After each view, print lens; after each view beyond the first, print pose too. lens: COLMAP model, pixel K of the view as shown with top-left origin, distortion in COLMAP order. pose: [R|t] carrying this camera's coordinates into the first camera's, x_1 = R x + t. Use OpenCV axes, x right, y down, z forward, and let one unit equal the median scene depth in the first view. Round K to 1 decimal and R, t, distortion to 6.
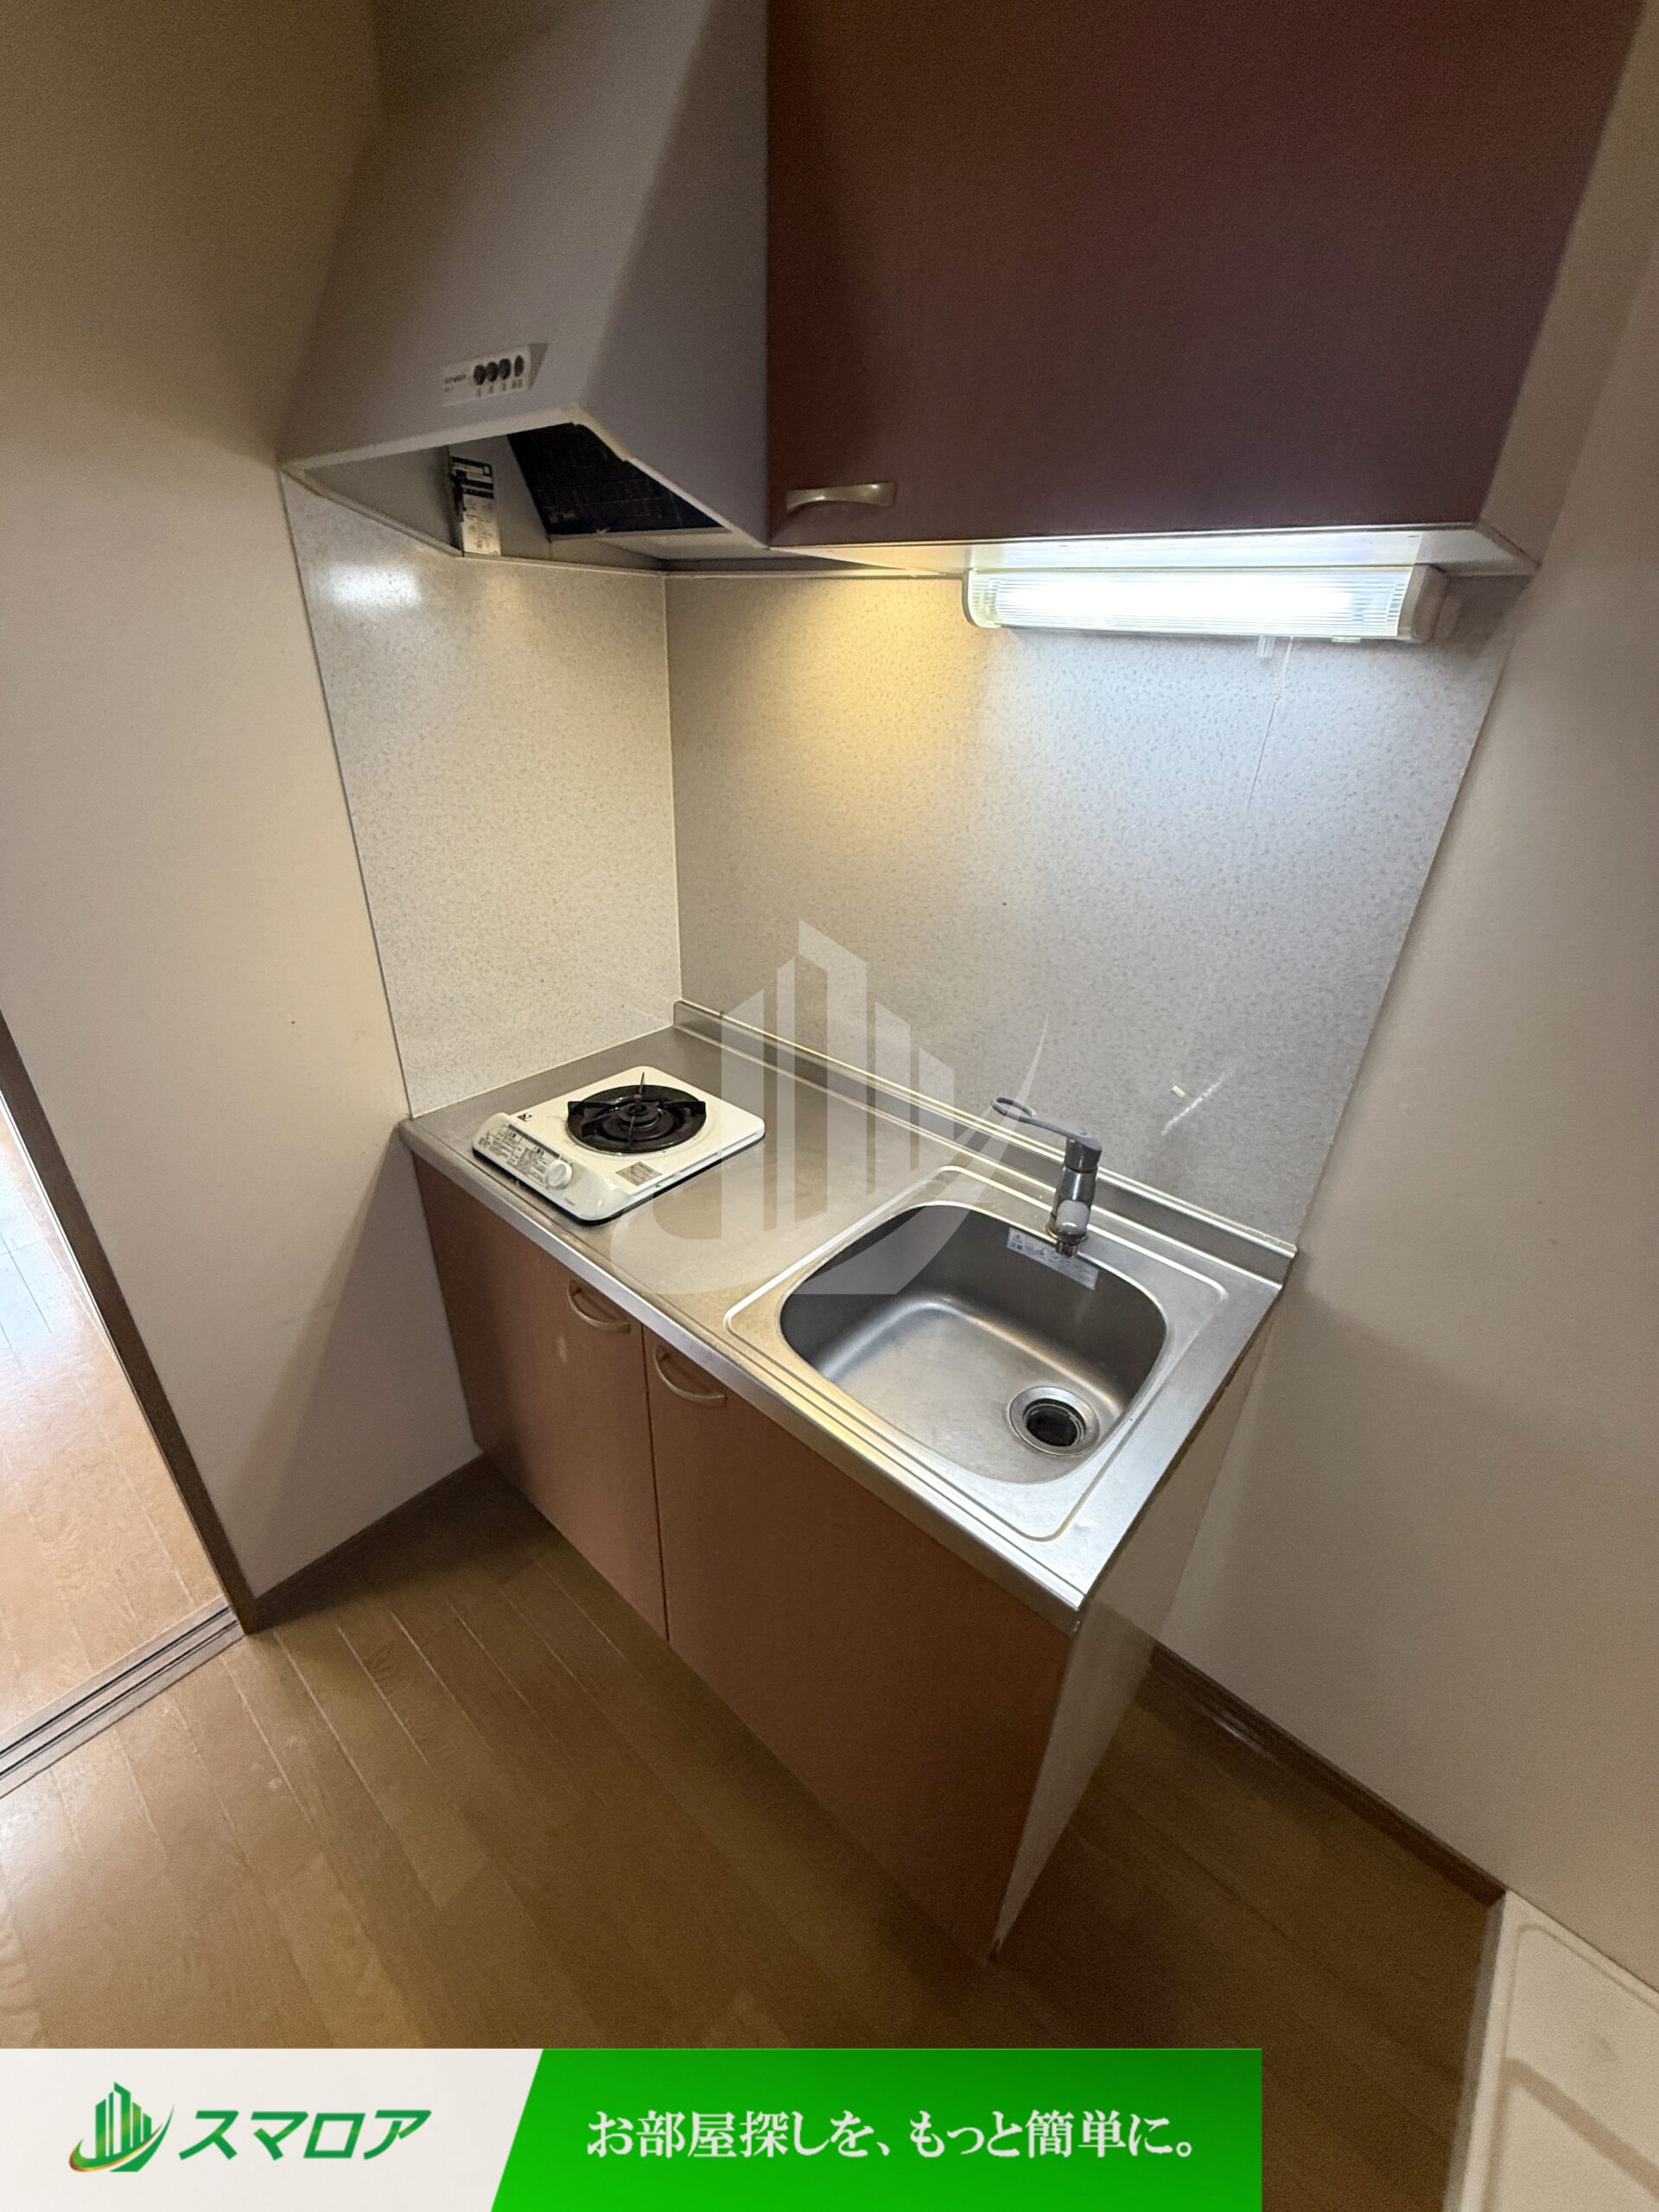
lens RADIAL K [[879.0, 0, 827.8], [0, 879.0, 1101.3], [0, 0, 1]] dist [-0.001274, 0.000042]
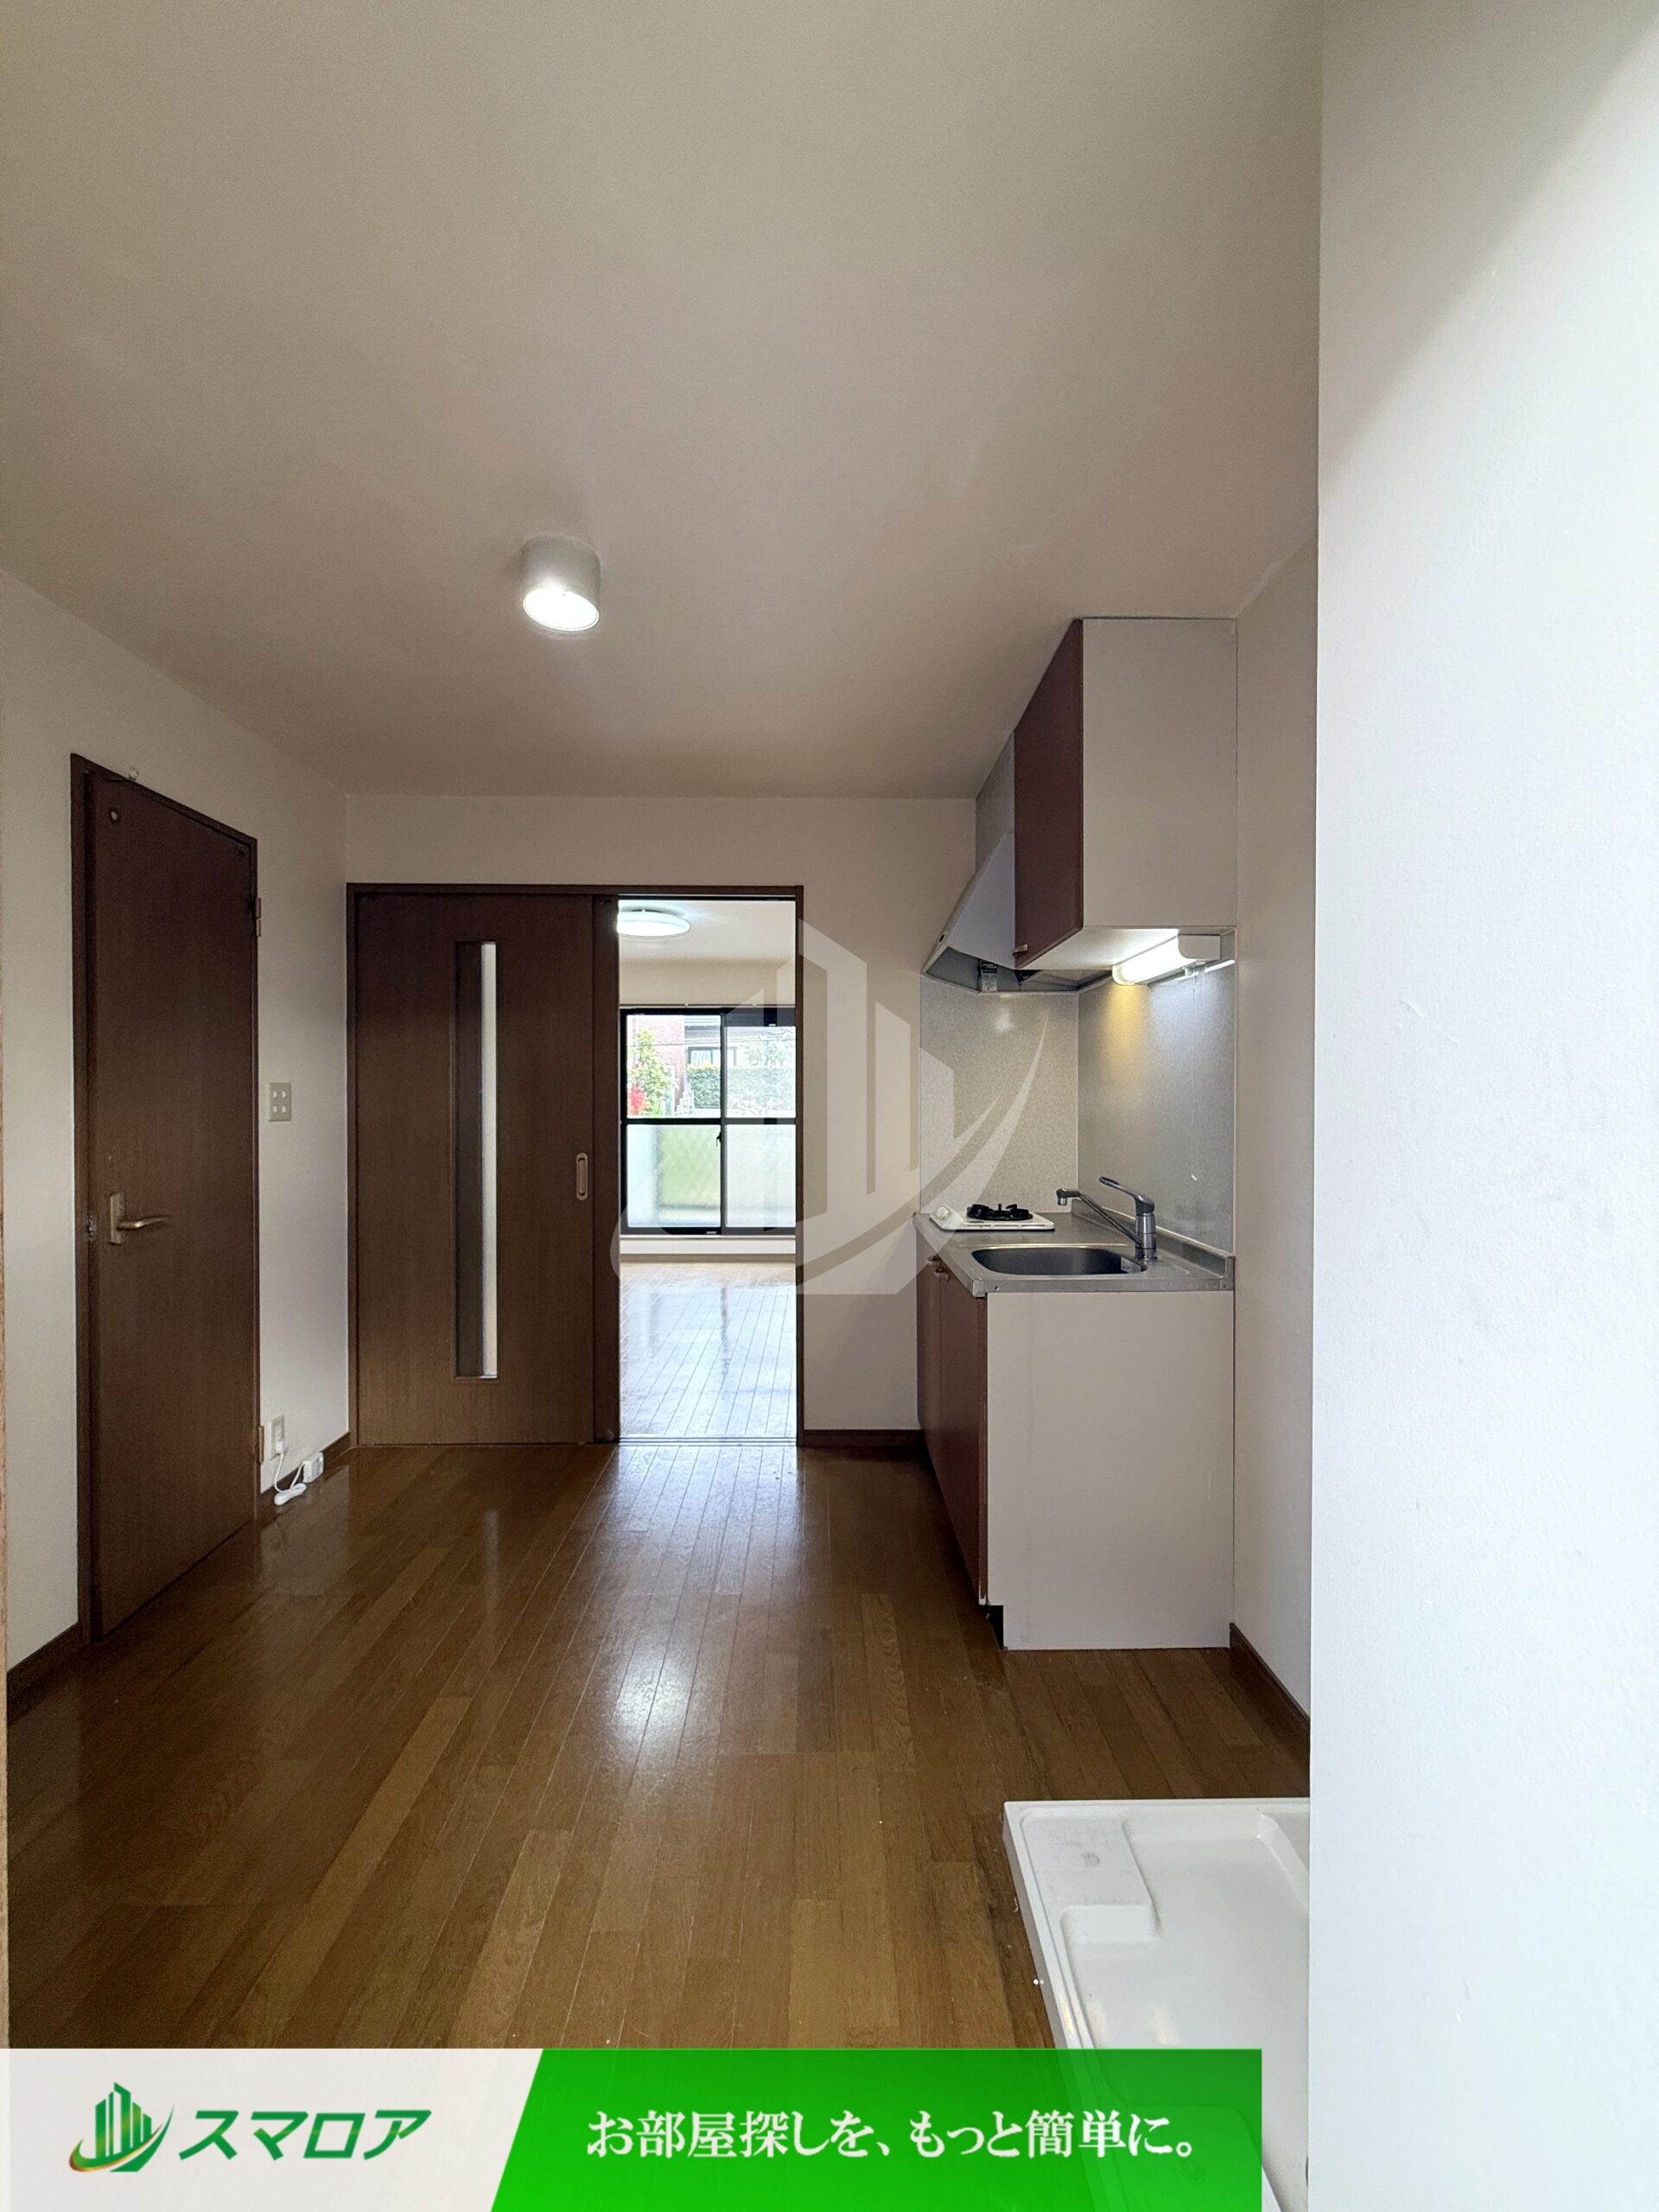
lens RADIAL K [[886.0, 0, 829.8], [0, 886.0, 1107.1], [0, 0, 1]] dist [-0.001748, 0.000222]
pose [[0.665076, -0.036738, -0.745871, 1.259566], [-0.323148, 0.886277, -0.331797, 0.715599], [0.673238, 0.461697, 0.577570, -0.685953]]
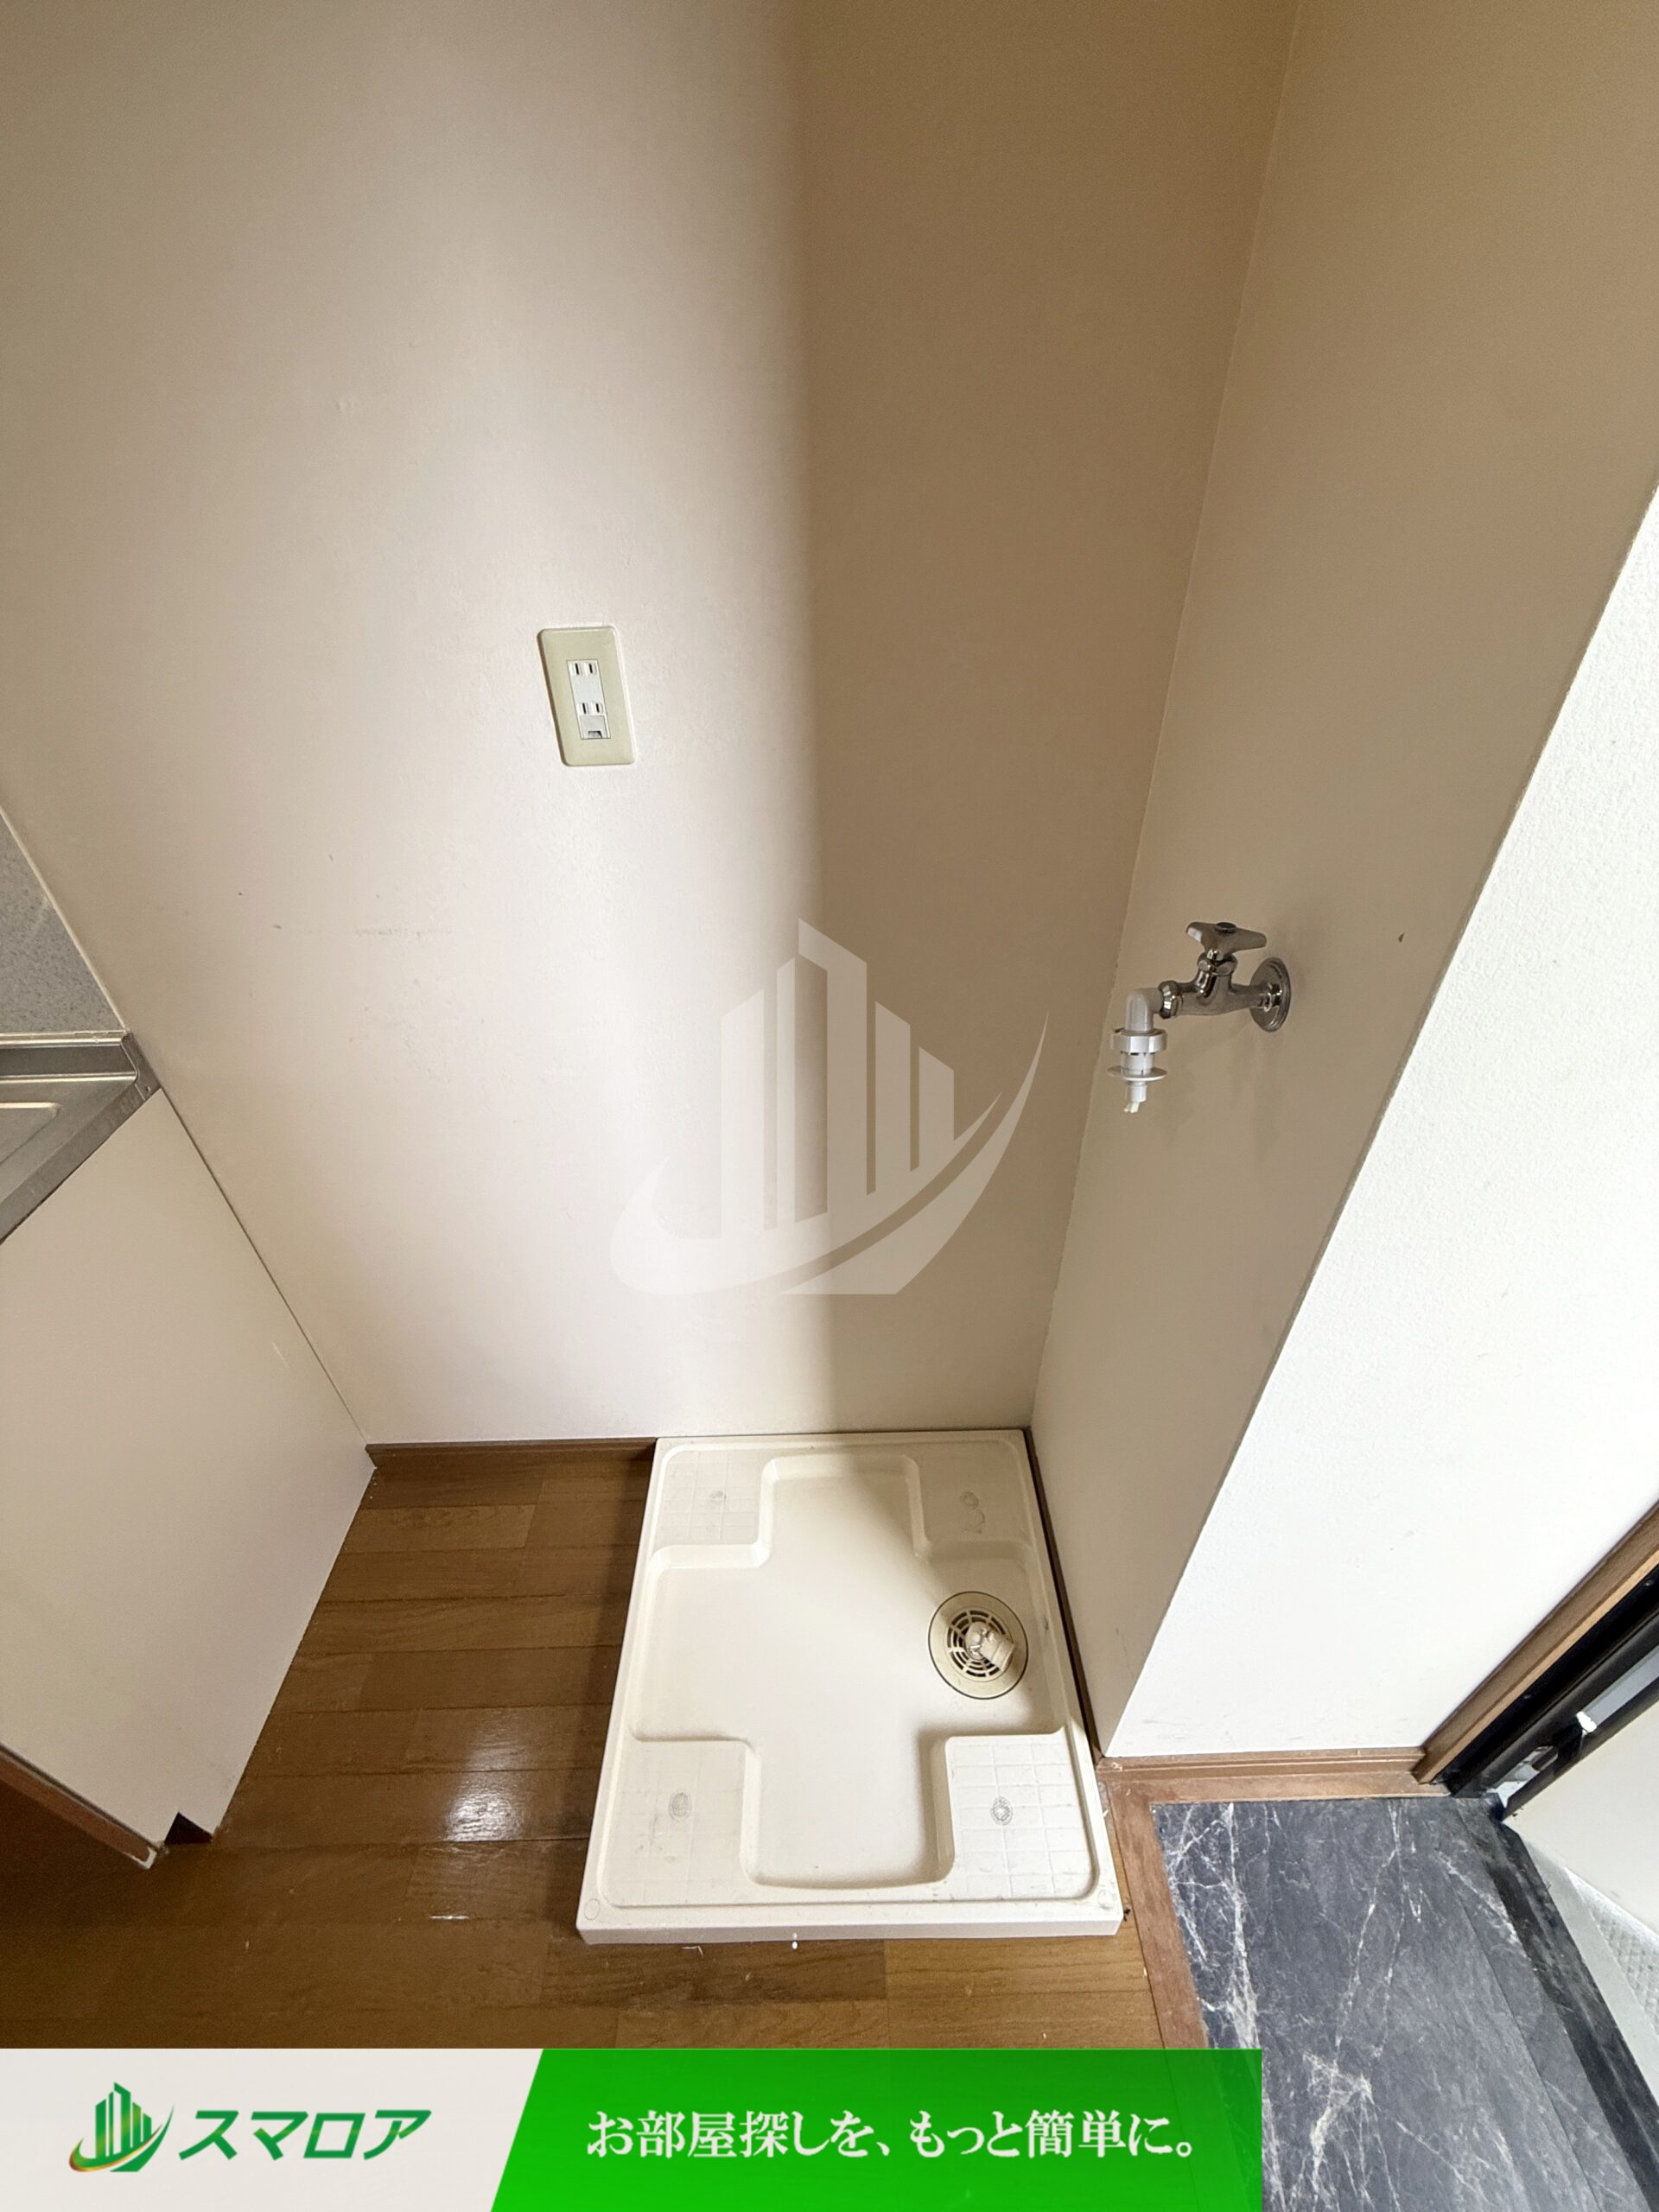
lens RADIAL K [[882.7, 0, 827.1], [0, 882.7, 1102.3], [0, 0, 1]] dist [-0.002413, 0.000080]
pose [[0.746006, -0.438409, 0.501270, 0.557005], [0.357856, 0.898723, 0.253448, 0.251646], [-0.561617, -0.009692, 0.827341, -0.168138]]
